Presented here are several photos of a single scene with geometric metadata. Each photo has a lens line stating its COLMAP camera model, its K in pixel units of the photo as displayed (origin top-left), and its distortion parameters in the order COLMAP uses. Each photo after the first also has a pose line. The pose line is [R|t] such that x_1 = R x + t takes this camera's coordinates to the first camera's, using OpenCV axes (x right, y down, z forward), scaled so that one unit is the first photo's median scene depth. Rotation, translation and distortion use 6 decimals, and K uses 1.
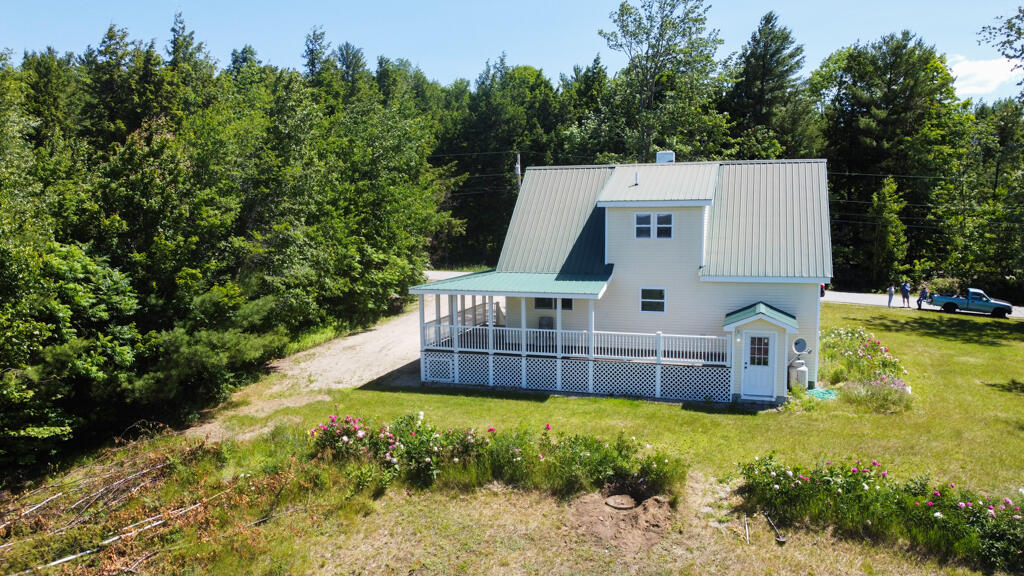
lens RADIAL K [[774.0, 0, 511.2], [0, 774.0, 288.2], [0, 0, 1]] dist [0.019115, -0.019955]
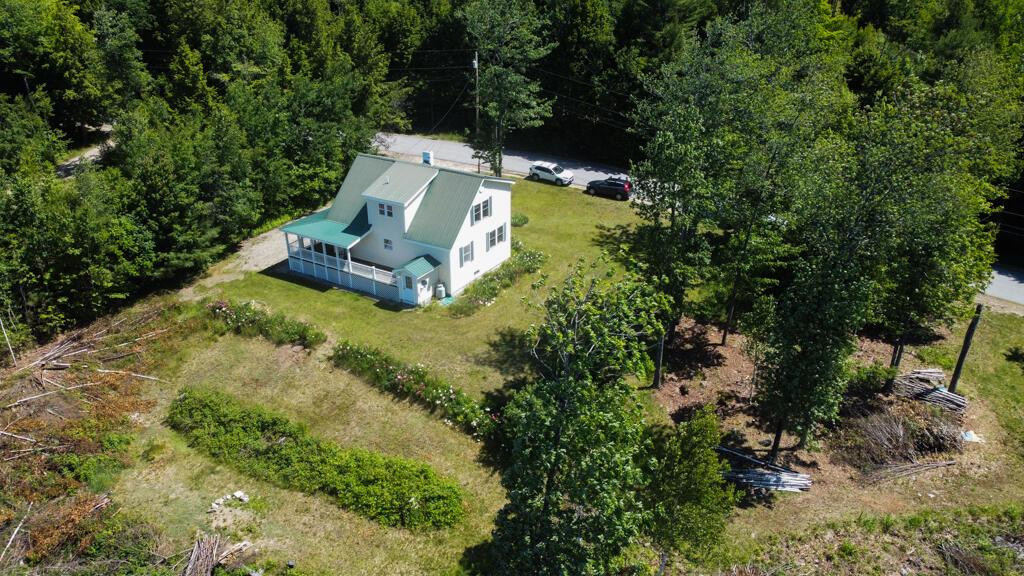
lens RADIAL K [[774.0, 0, 512.4], [0, 774.0, 287.2], [0, 0, 1]] dist [0.019115, -0.019955]
pose [[0.970078, 0.107978, -0.217462, 1.224992], [-0.027686, 0.939018, 0.342752, -0.752241], [0.241210, -0.326476, 0.913910, -1.058693]]
